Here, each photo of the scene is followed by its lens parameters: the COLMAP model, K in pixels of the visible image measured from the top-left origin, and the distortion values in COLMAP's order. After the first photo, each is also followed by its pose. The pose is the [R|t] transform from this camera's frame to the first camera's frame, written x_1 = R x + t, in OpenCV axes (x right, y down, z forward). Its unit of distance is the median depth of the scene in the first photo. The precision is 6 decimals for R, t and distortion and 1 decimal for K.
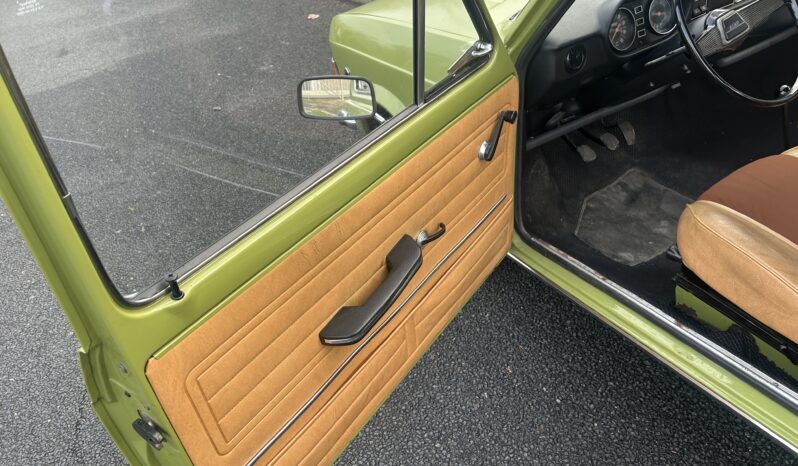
lens RADIAL K [[622.9, 0, 402.9], [0, 622.9, 224.3], [0, 0, 1]] dist [0.053211, -0.045737]
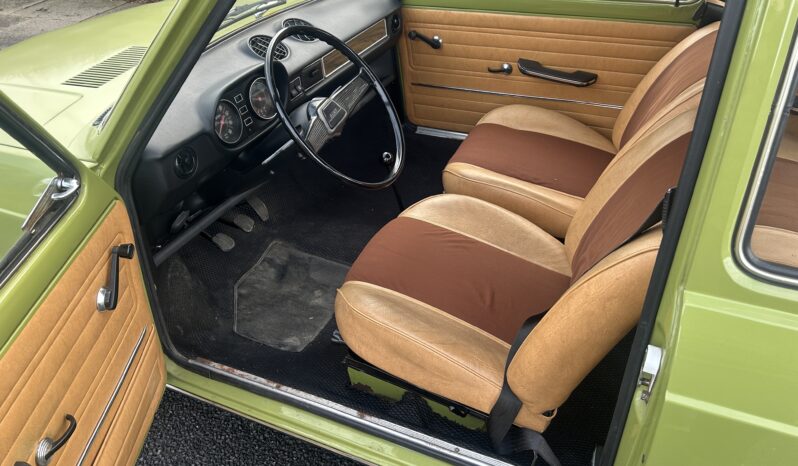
lens RADIAL K [[622.9, 0, 402.9], [0, 622.9, 224.3], [0, 0, 1]] dist [0.053211, -0.045737]
pose [[0.823149, -0.230800, 0.518804, 0.045035], [0.247503, 0.968141, 0.038001, -0.133397], [-0.511046, 0.097125, 0.854048, 0.085701]]
